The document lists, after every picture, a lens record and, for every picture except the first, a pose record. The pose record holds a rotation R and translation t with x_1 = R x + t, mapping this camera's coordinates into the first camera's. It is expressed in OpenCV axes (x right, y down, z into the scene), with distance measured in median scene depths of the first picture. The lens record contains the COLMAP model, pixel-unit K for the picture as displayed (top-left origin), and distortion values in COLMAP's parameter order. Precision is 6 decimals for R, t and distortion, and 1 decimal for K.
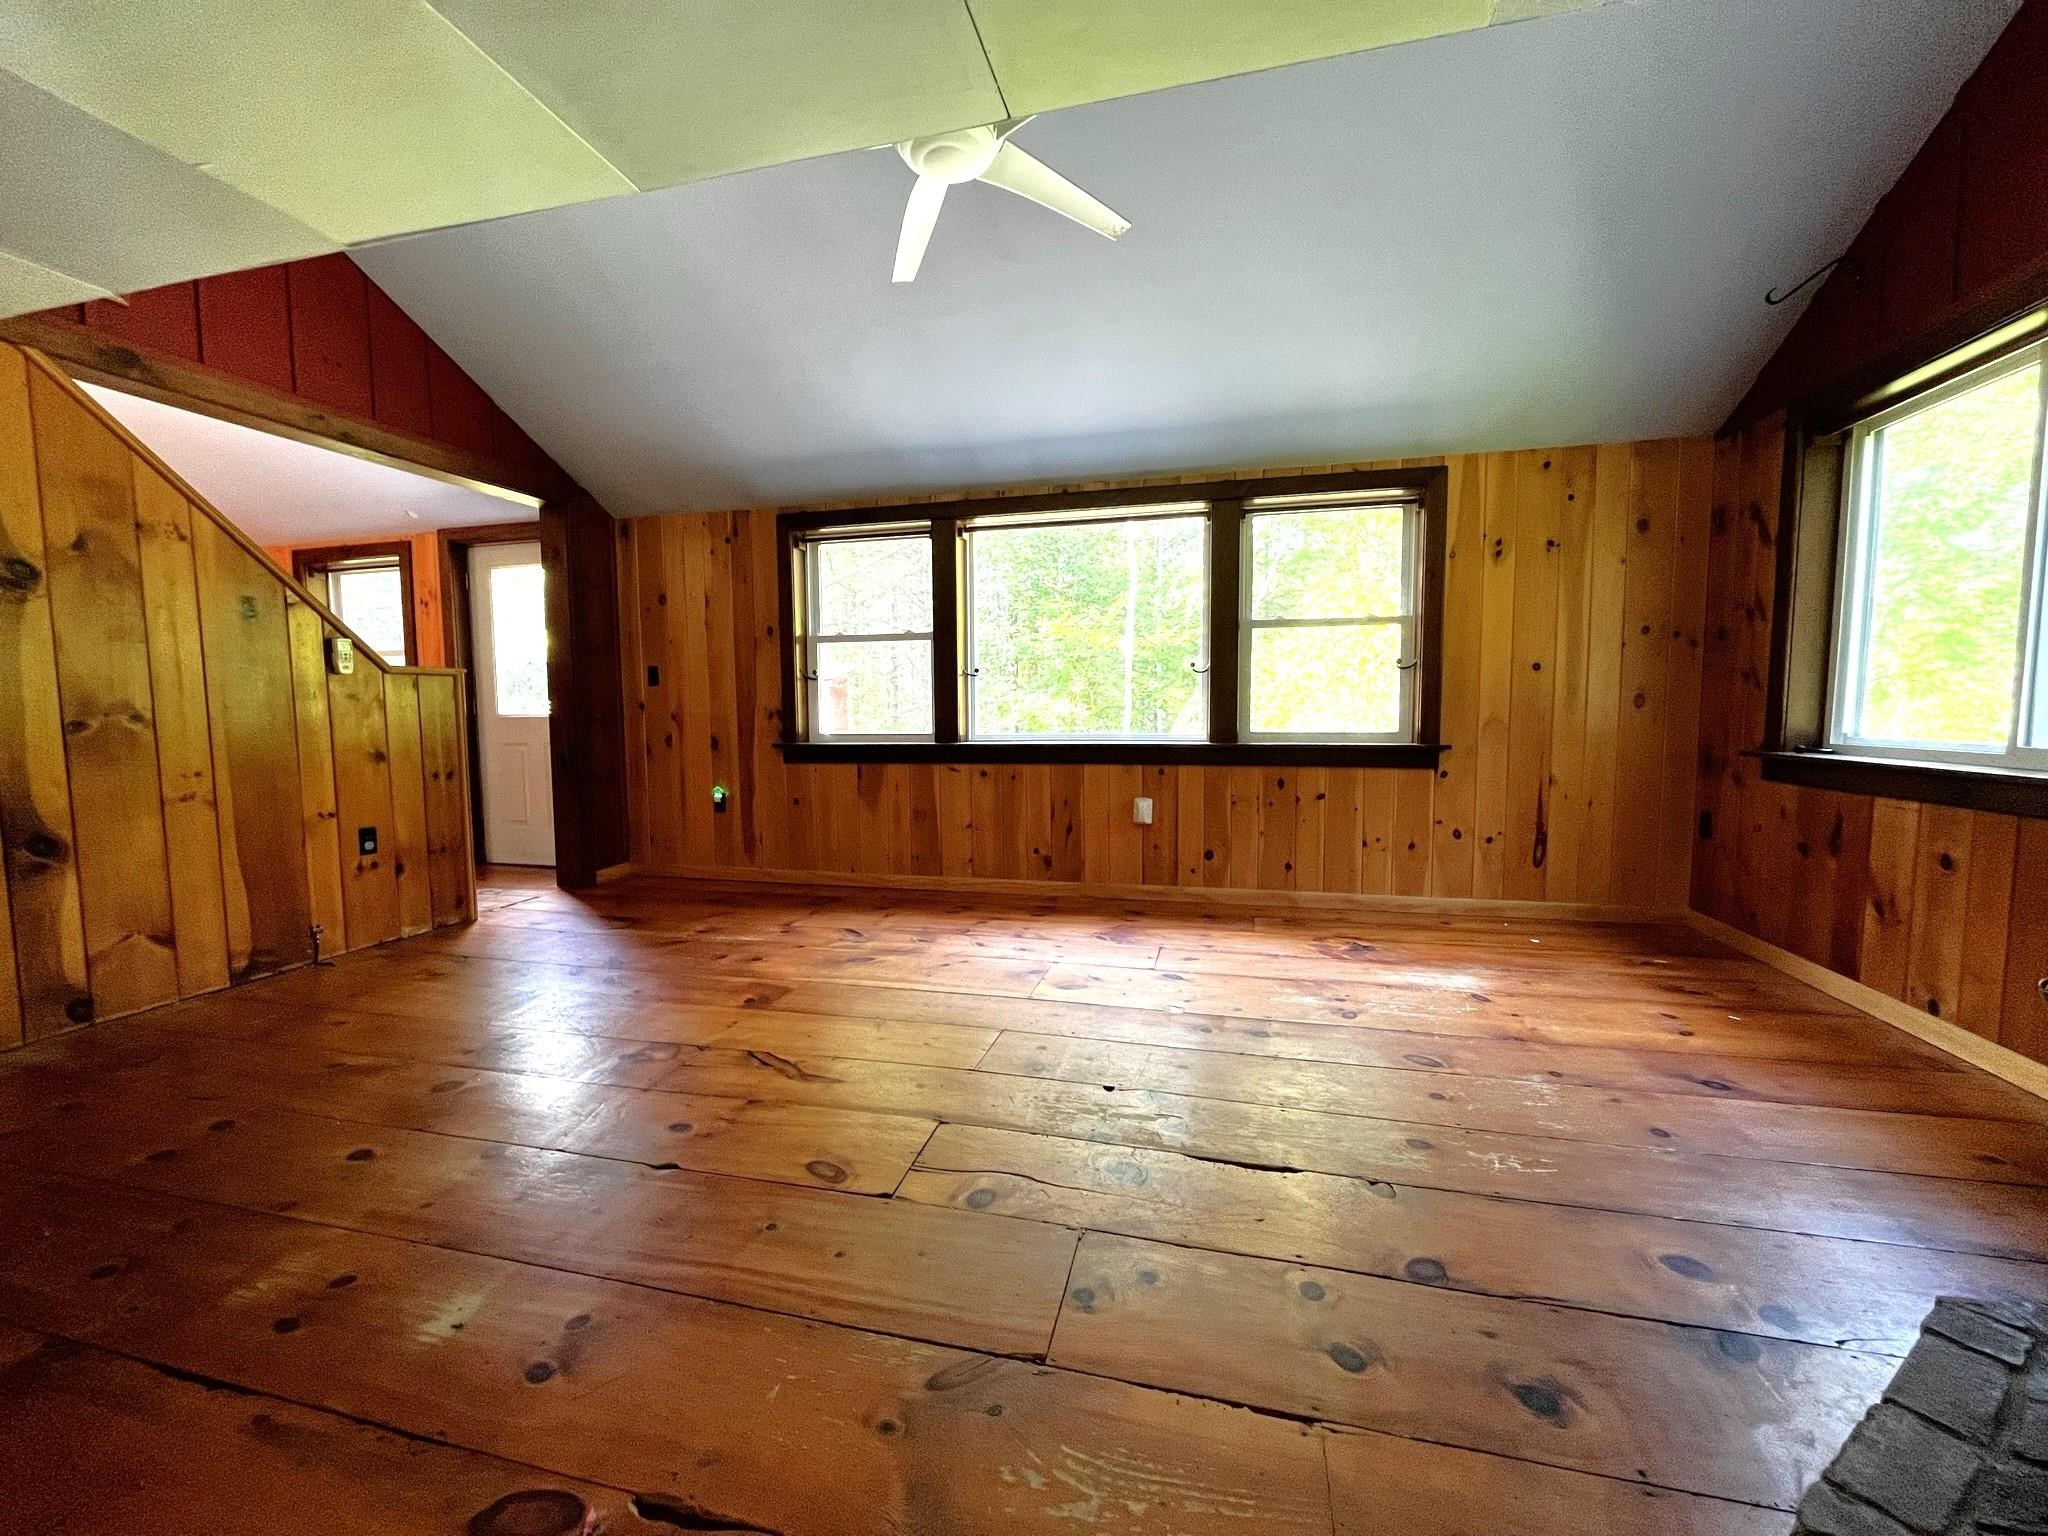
lens RADIAL K [[840.2, 0, 1028.3], [0, 840.2, 771.4], [0, 0, 1]] dist [-0.002398, -0.000423]
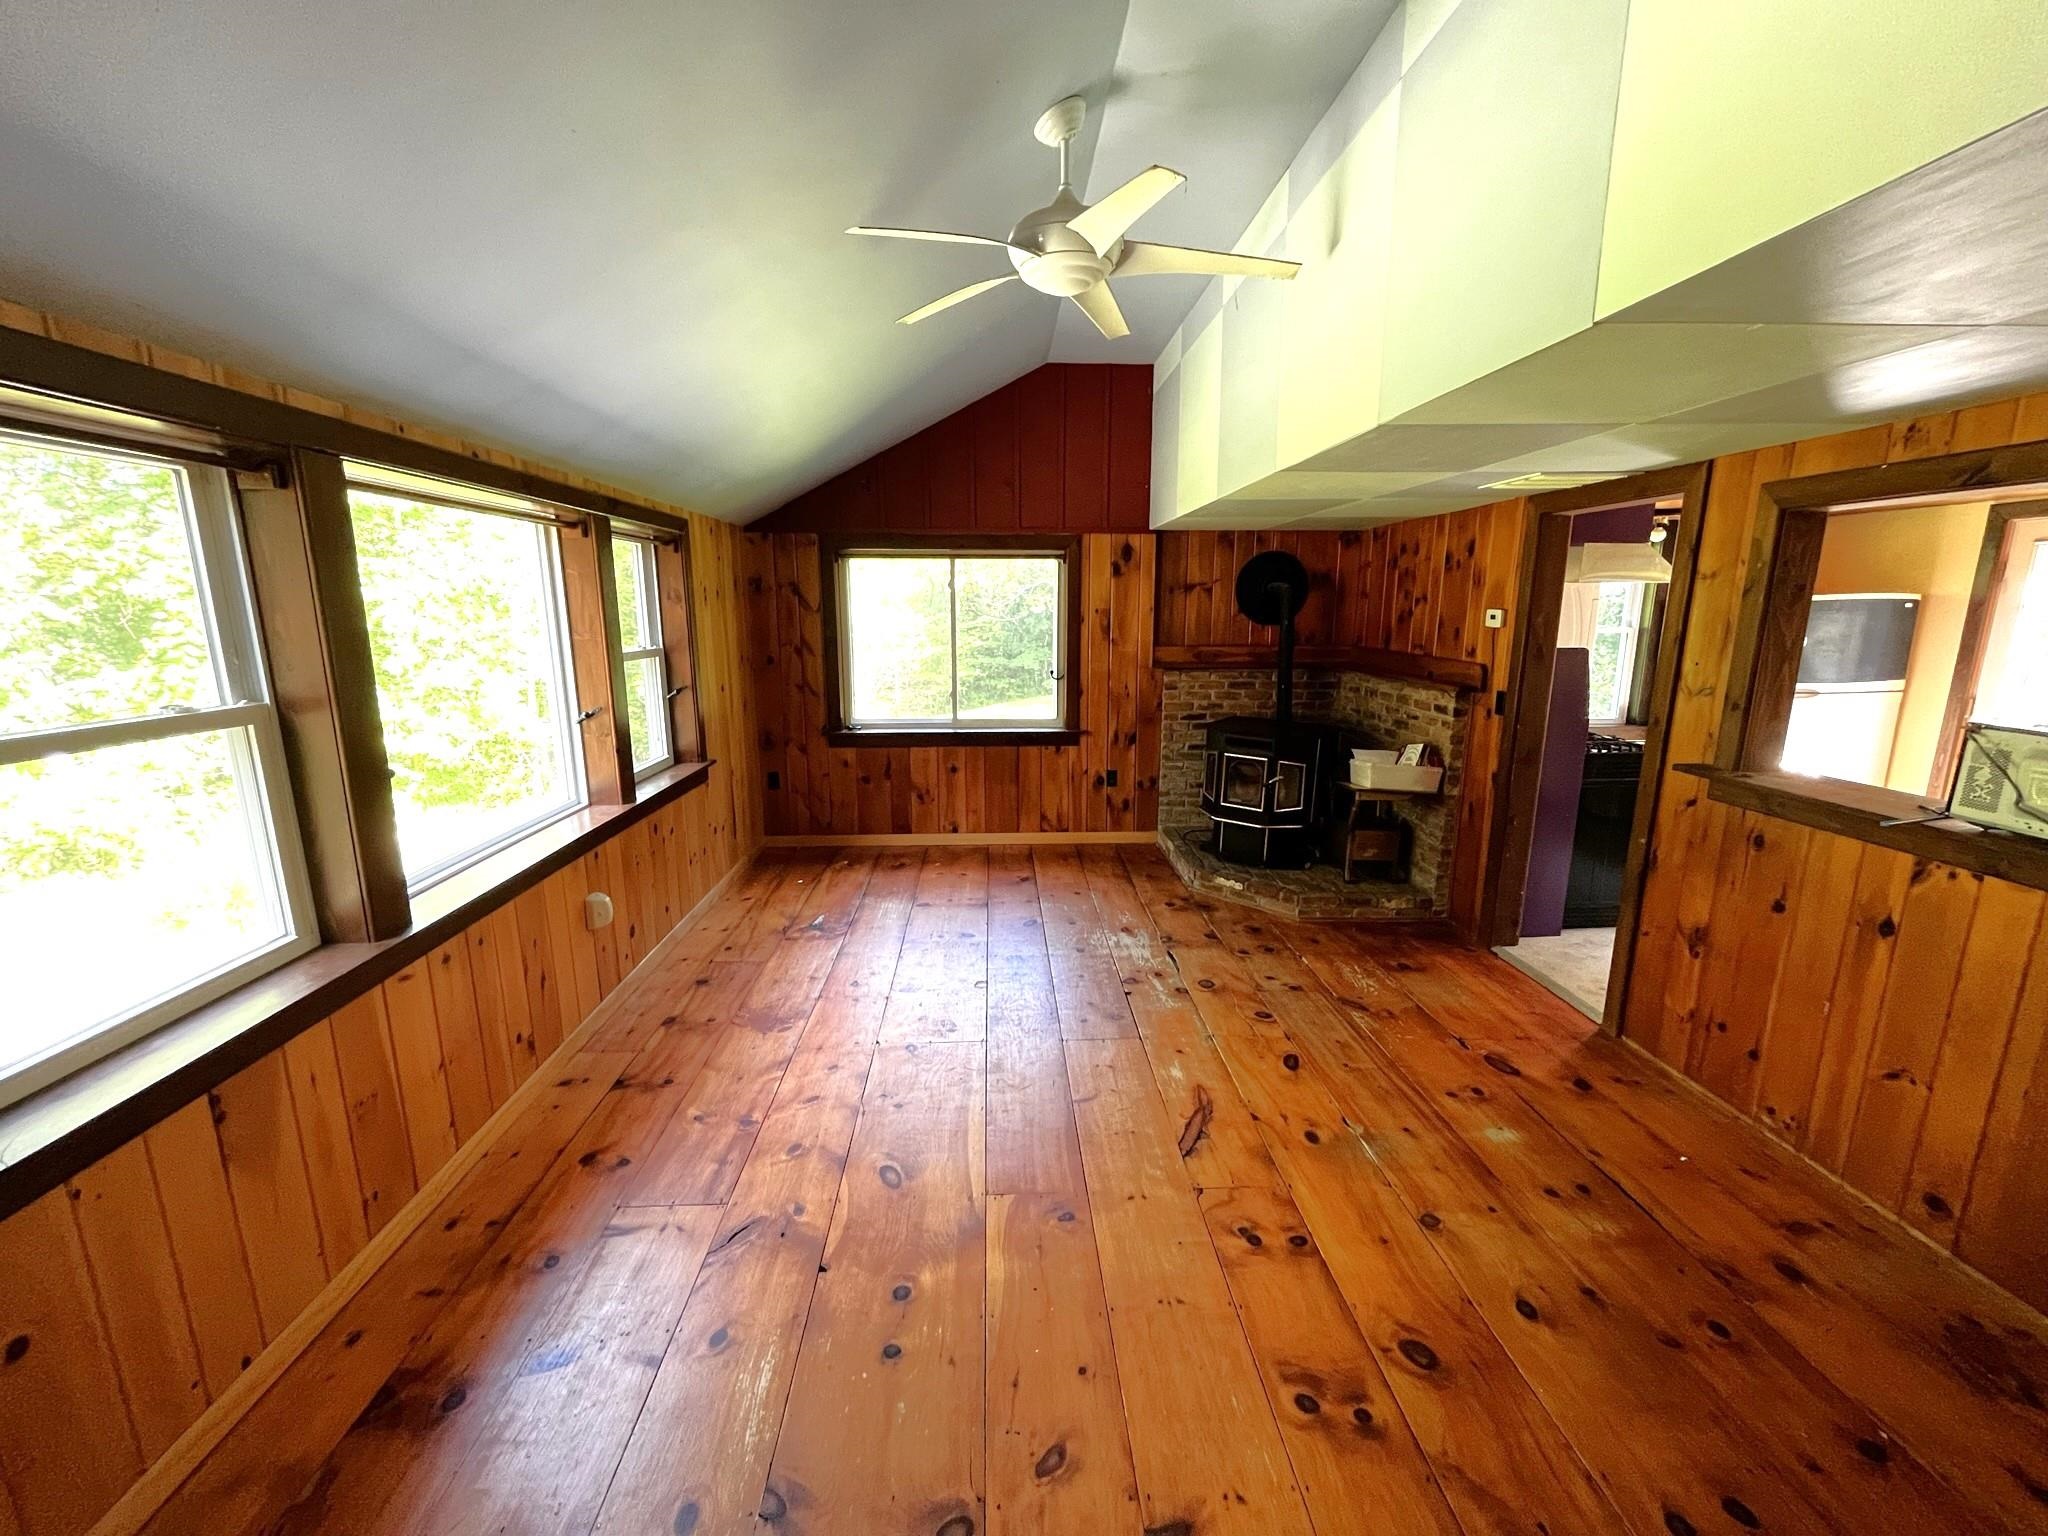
lens RADIAL K [[840.2, 0, 1018.3], [0, 840.2, 777.4], [0, 0, 1]] dist [-0.002398, -0.000423]
pose [[-0.282209, -0.184396, 0.941465, -0.799267], [0.082710, 0.973024, 0.215370, -0.244164], [-0.955781, 0.138648, -0.259345, 0.967813]]
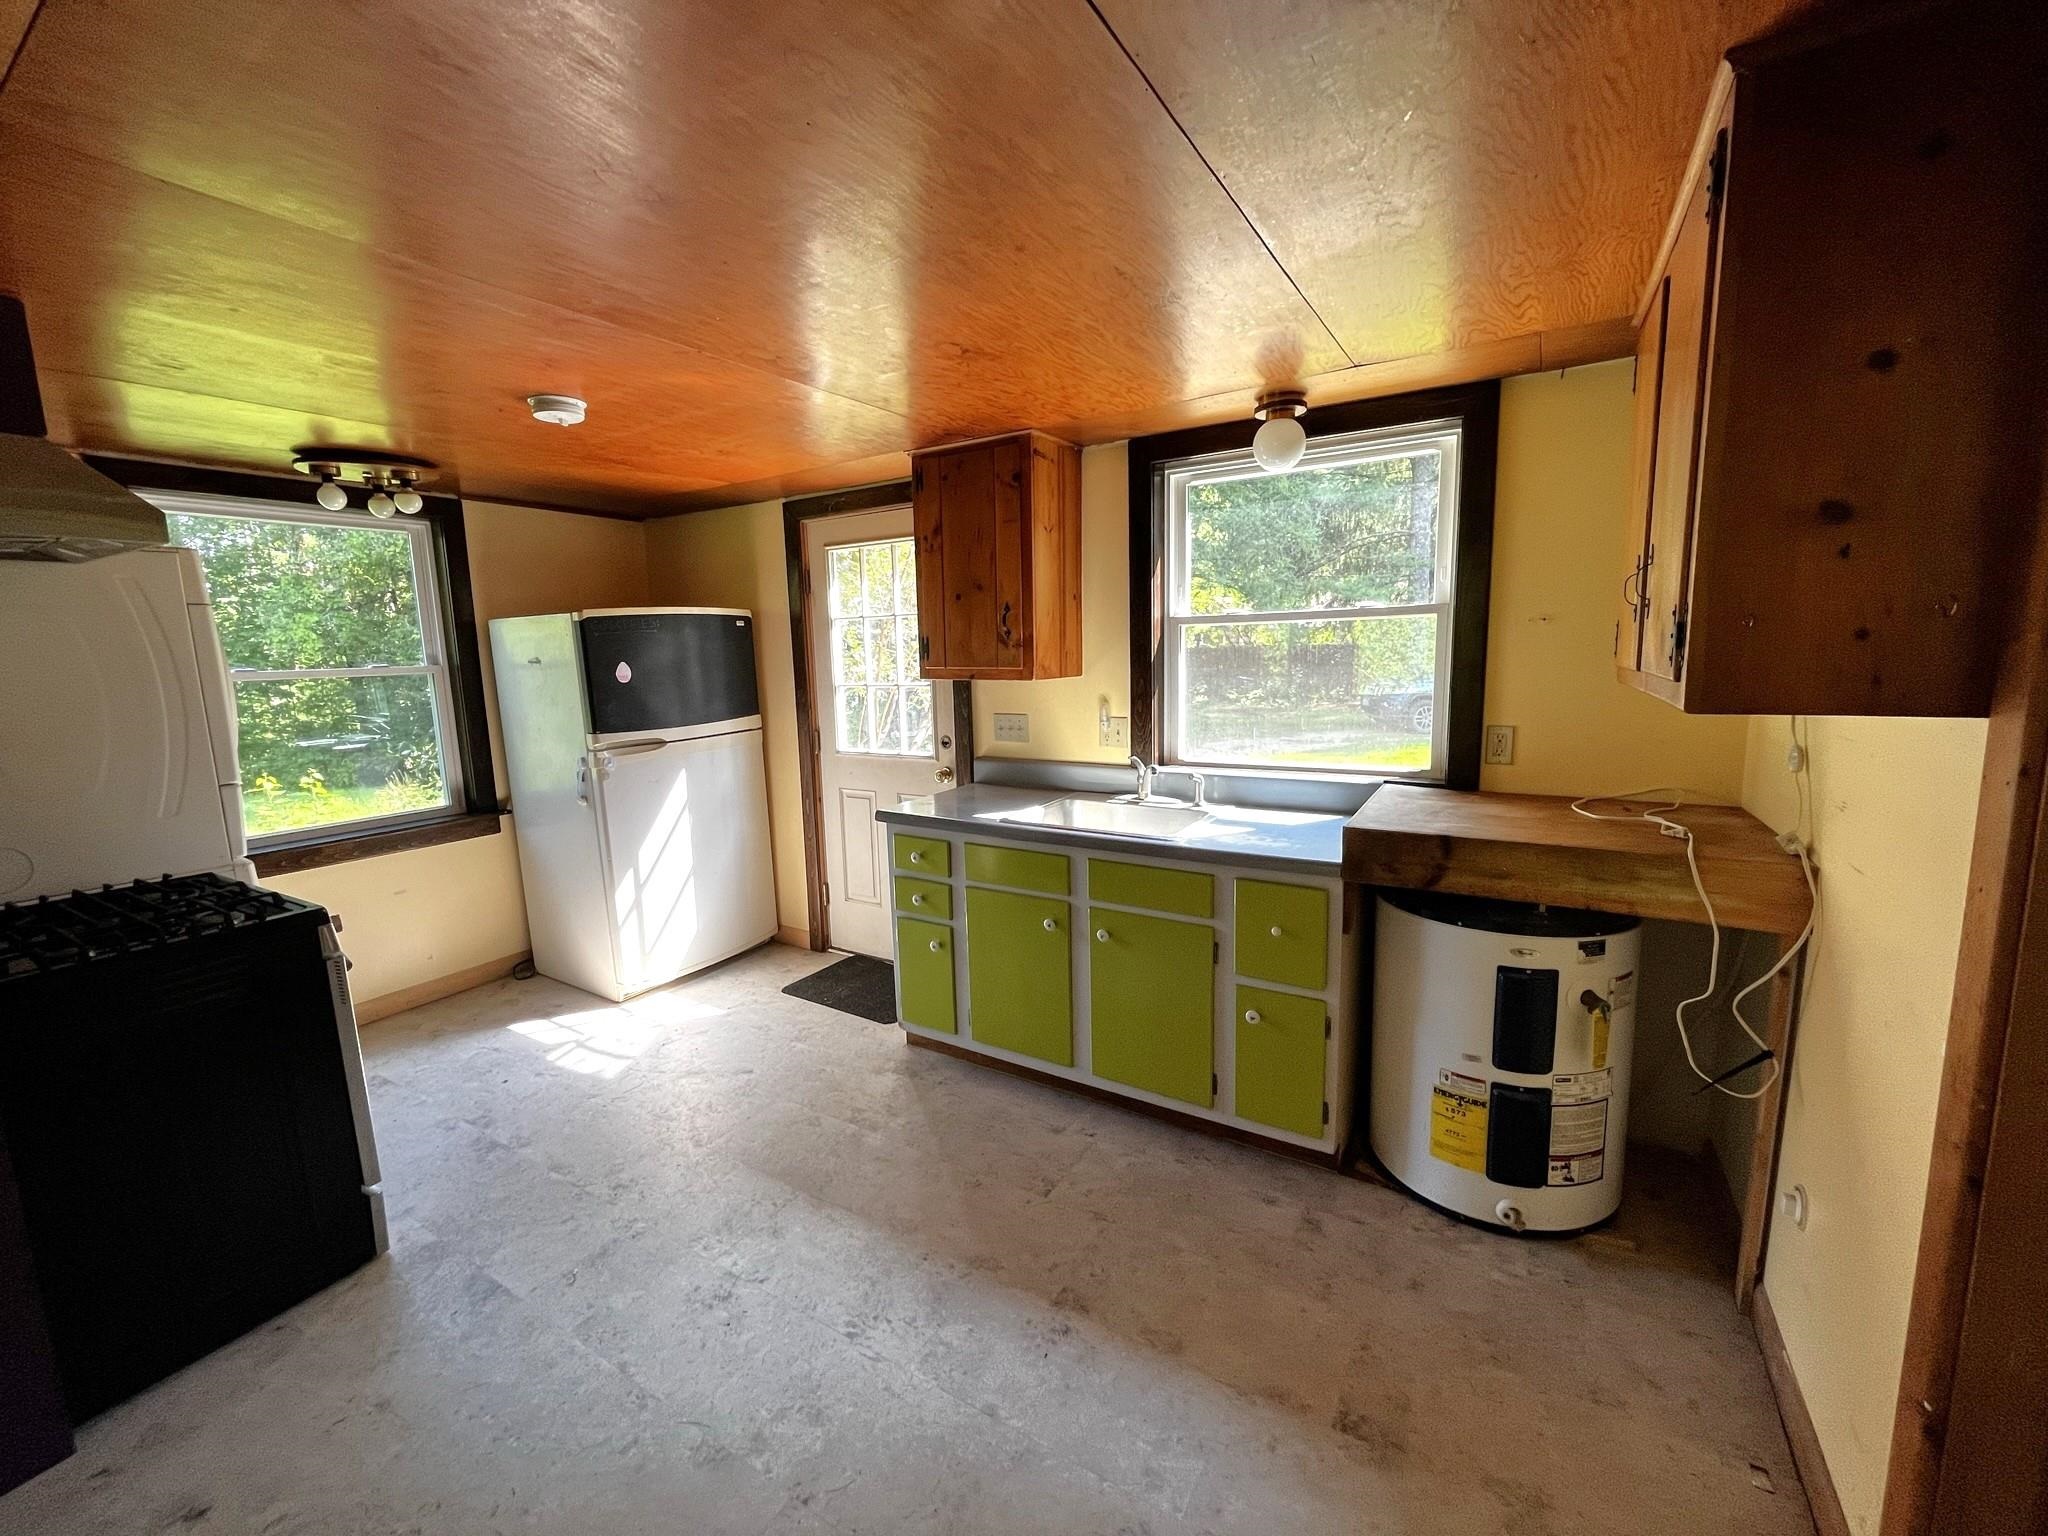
lens RADIAL K [[840.2, 0, 1014.8], [0, 840.2, 763.6], [0, 0, 1]] dist [-0.002398, -0.000423]
pose [[-0.948688, -0.009062, 0.316085, -0.566859], [0.061869, 0.974951, 0.213643, -0.136427], [-0.310103, 0.222236, -0.924363, 0.128974]]
